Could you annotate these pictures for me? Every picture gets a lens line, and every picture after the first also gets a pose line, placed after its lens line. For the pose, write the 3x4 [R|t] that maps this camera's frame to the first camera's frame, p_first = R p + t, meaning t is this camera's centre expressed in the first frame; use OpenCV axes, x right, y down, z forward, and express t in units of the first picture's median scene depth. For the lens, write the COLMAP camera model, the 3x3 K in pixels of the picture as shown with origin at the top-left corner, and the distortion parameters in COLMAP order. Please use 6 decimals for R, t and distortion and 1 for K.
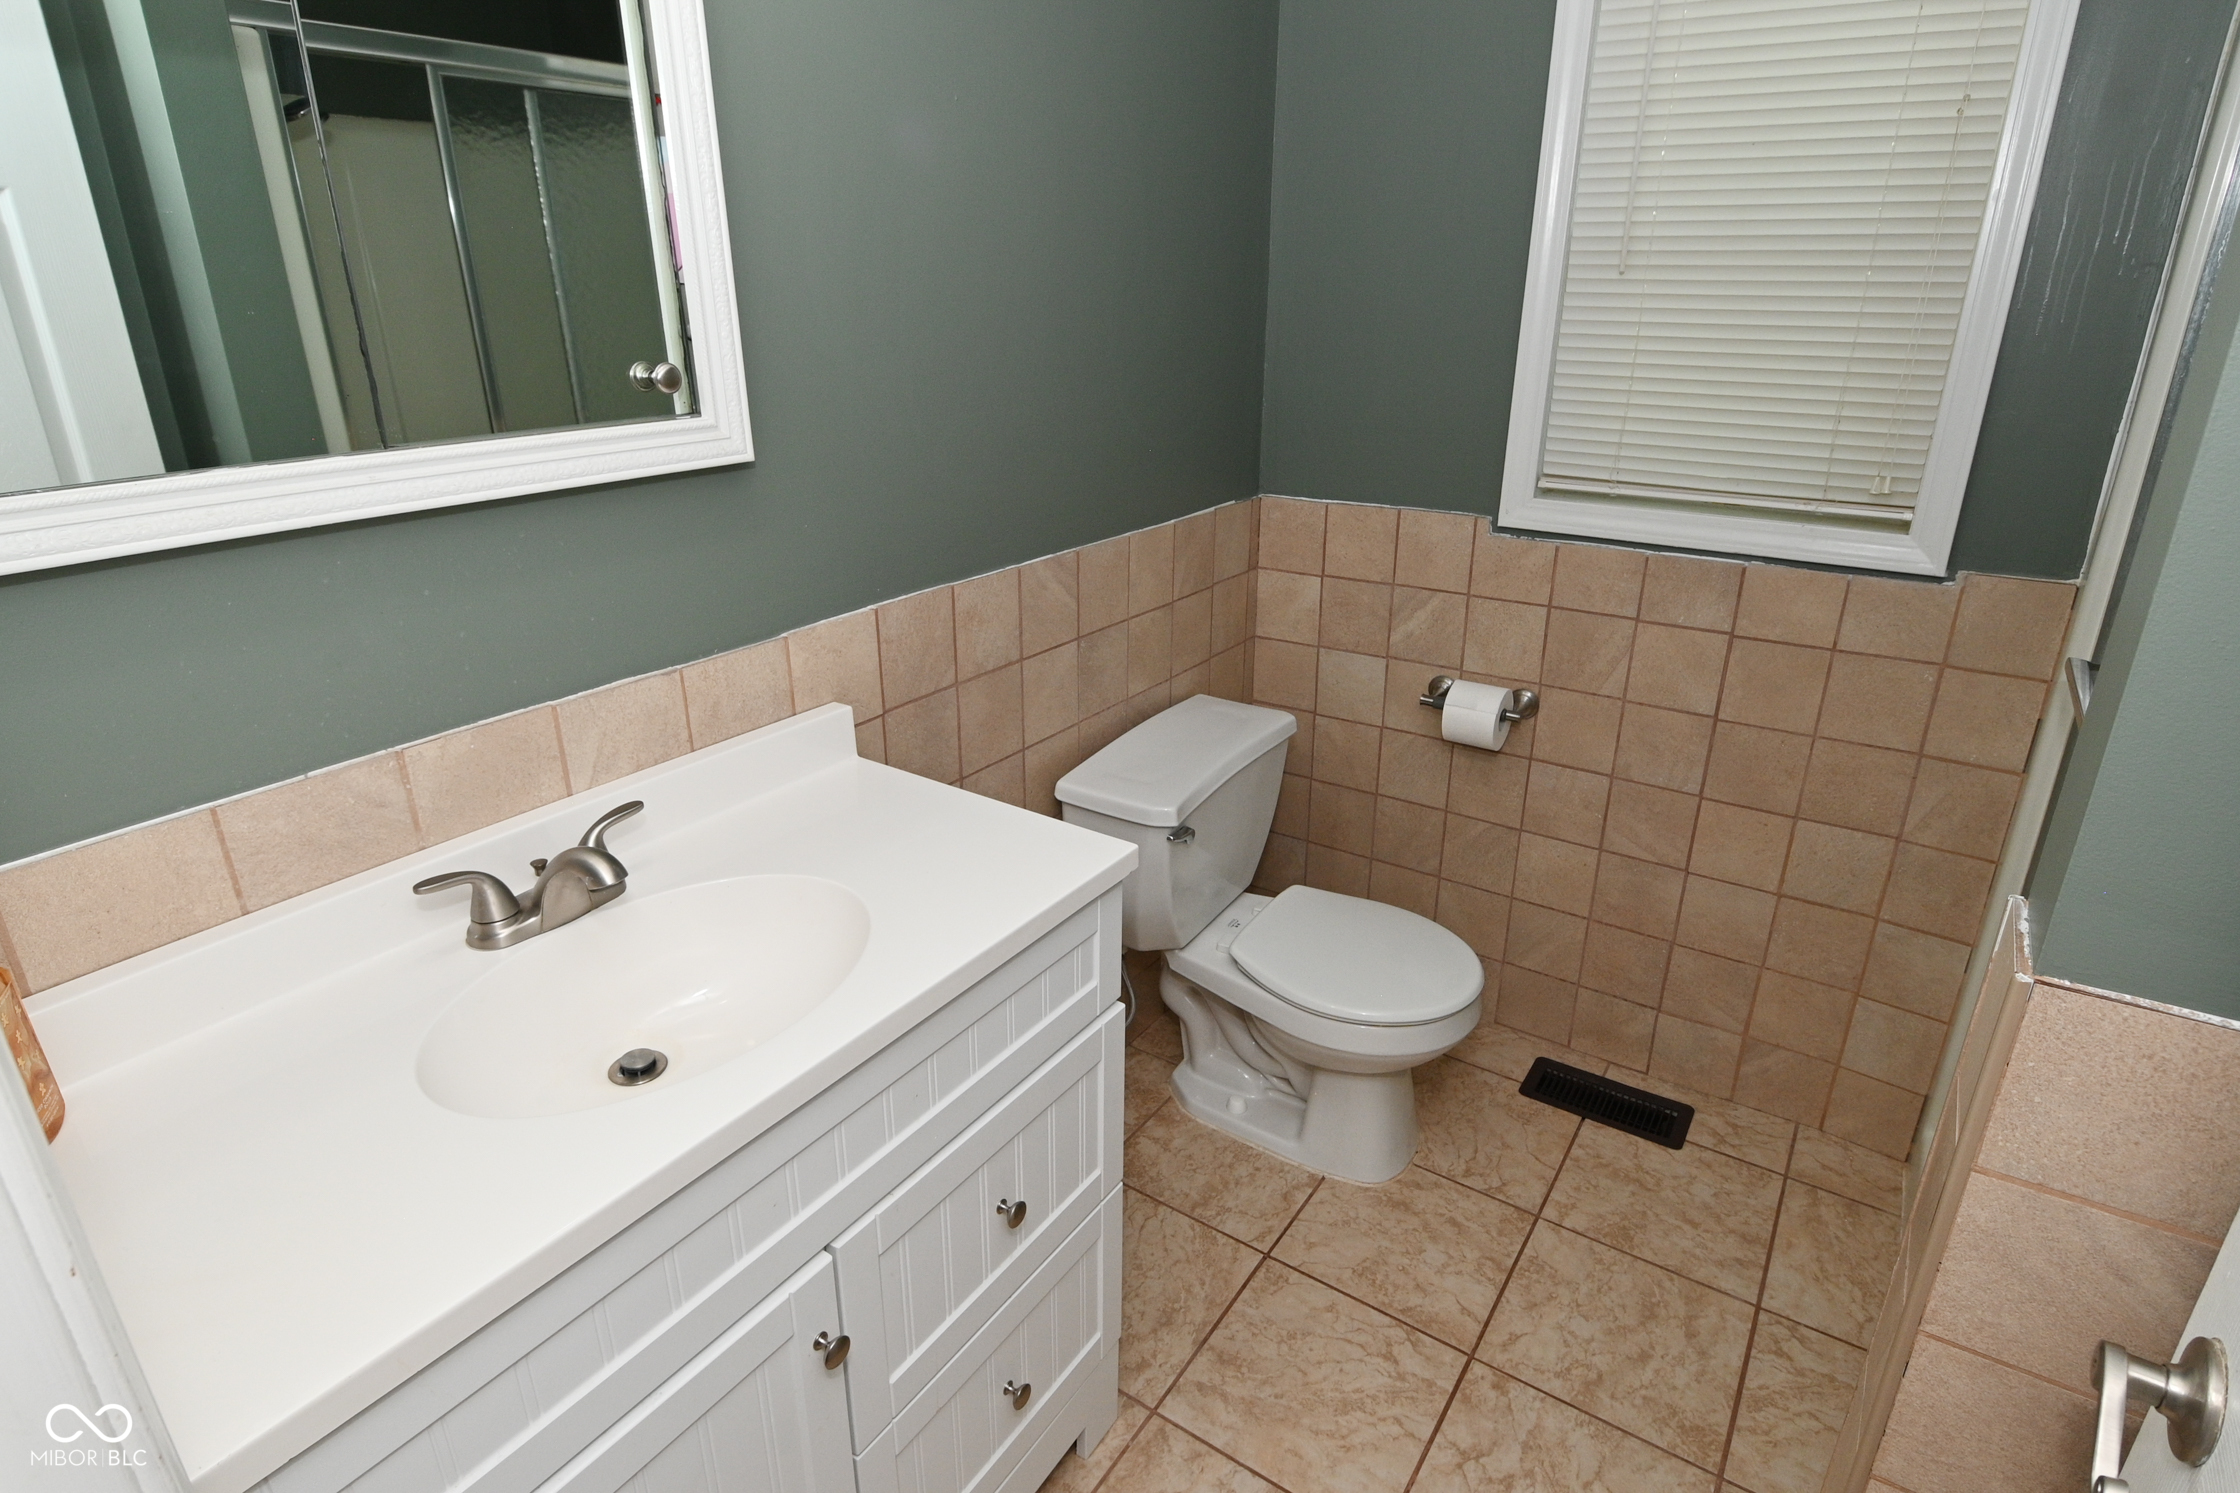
lens RADIAL K [[1187.8, 0, 1119.9], [0, 1187.8, 737.3], [0, 0, 1]] dist [-0.000622, -0.000287]
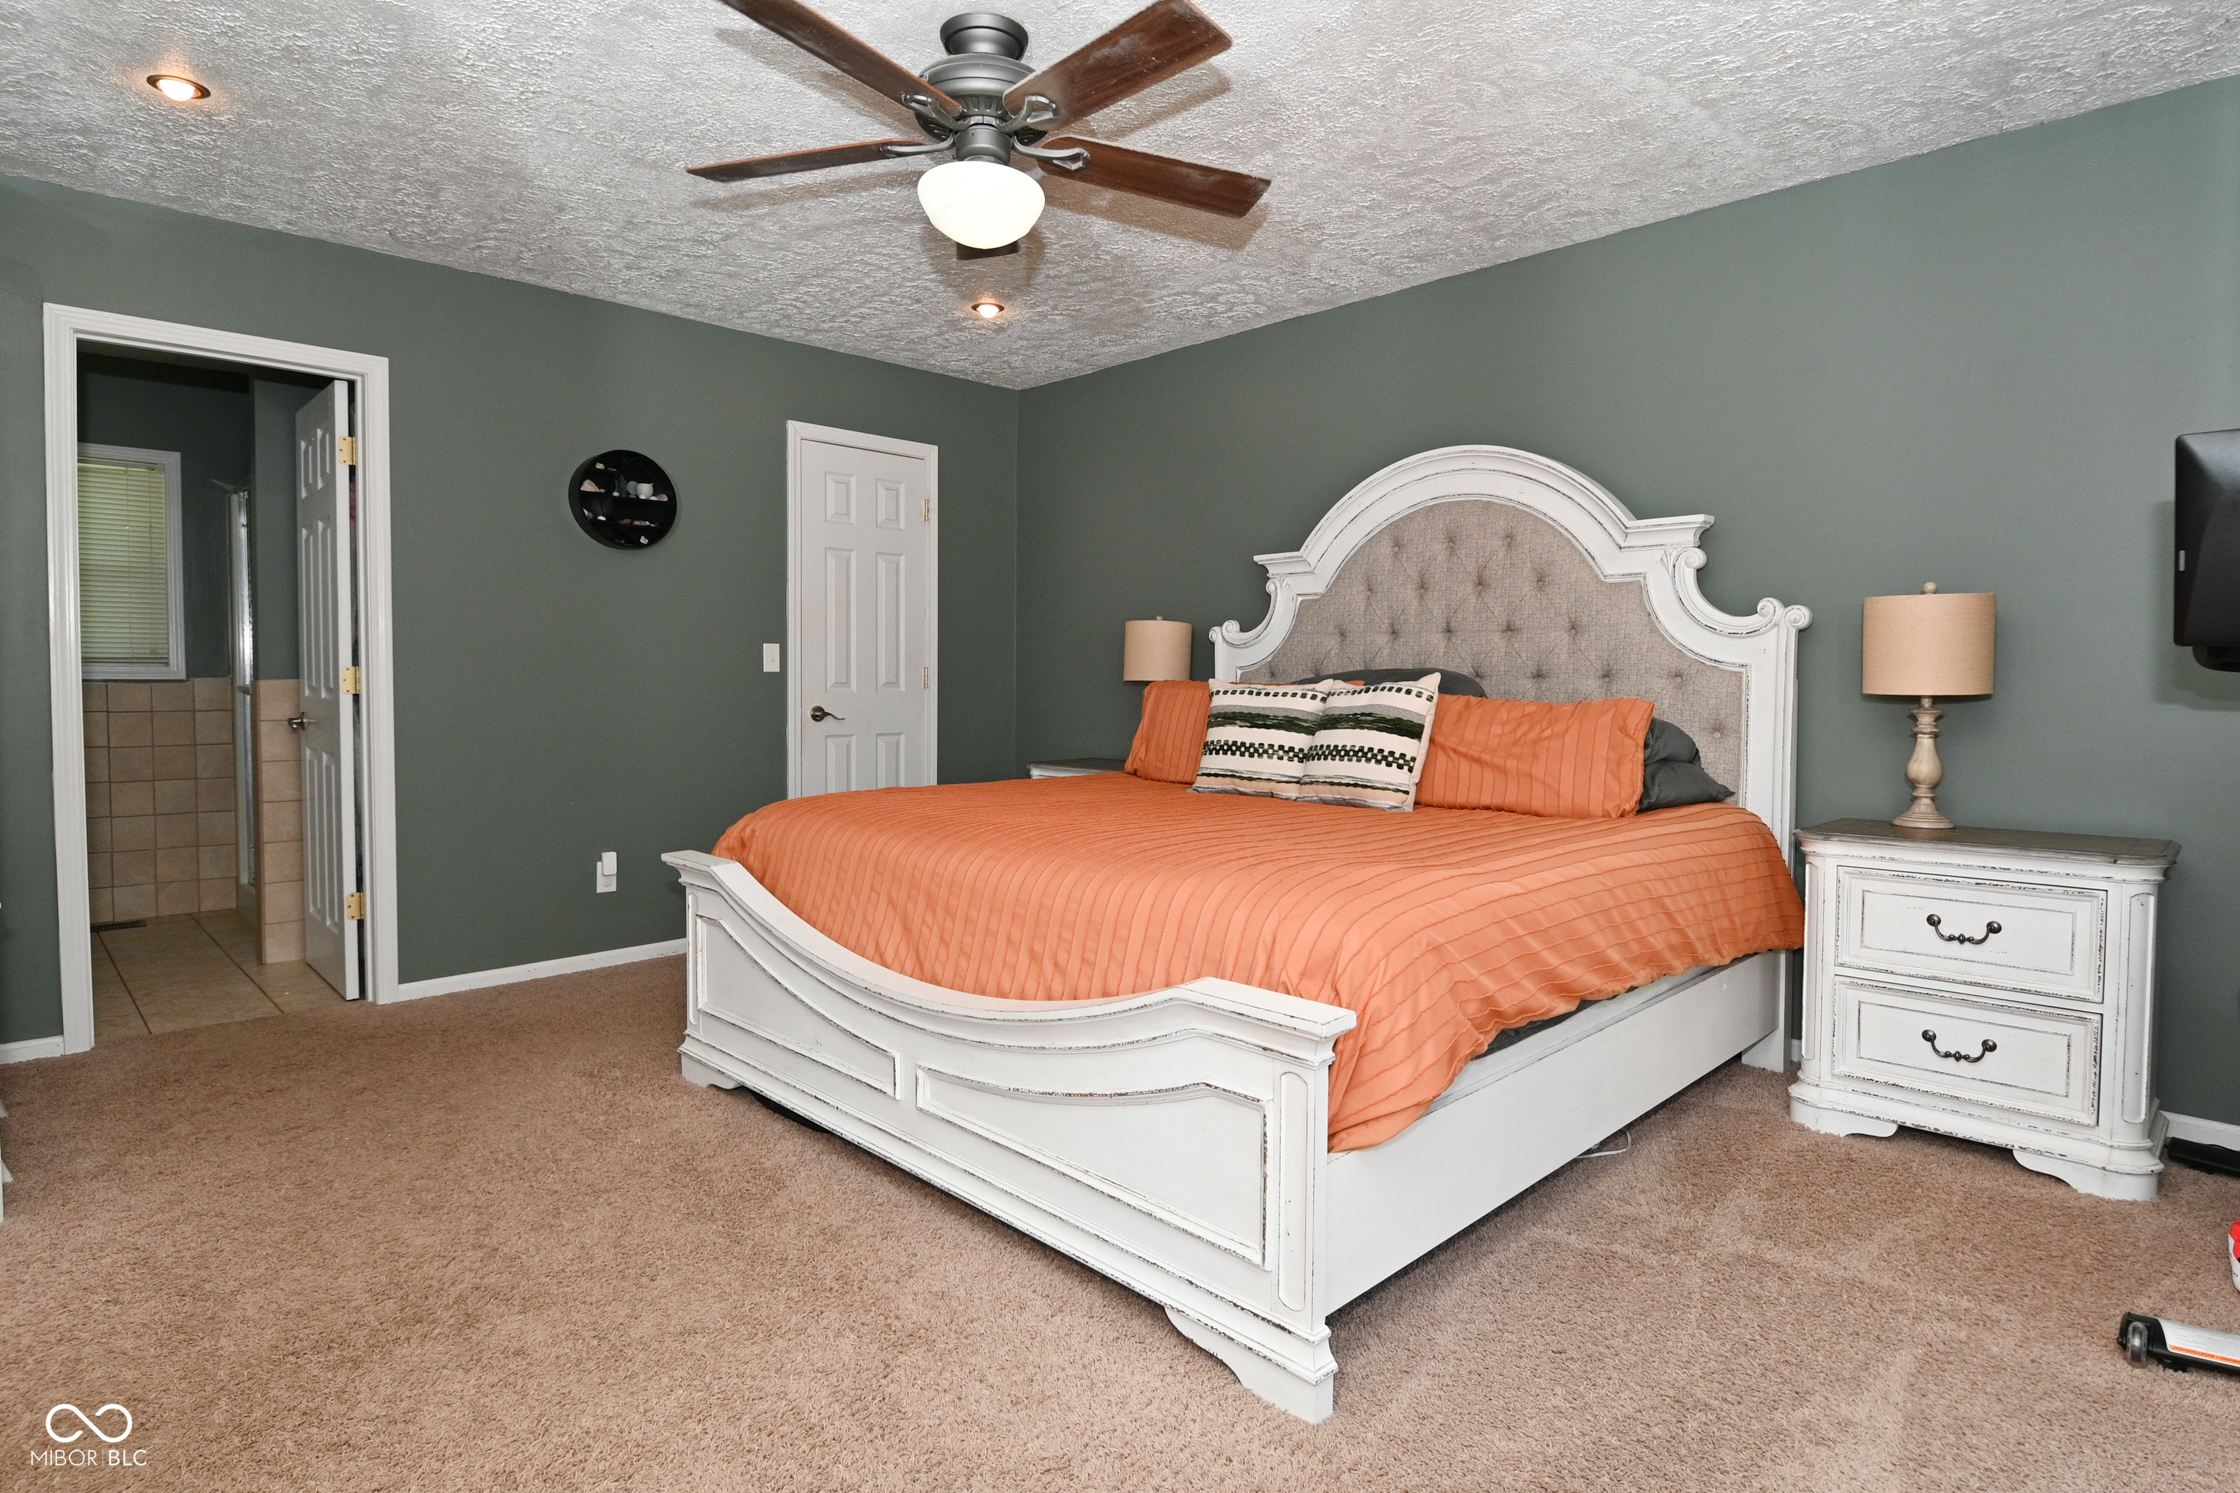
lens RADIAL K [[1187.8, 0, 1116.6], [0, 1187.8, 738.1], [0, 0, 1]] dist [-0.000622, -0.000287]
pose [[0.204359, -0.044008, 0.977906, -1.538808], [0.352135, 0.935419, -0.031492, 0.810840], [-0.913366, 0.350791, 0.206658, -1.489959]]
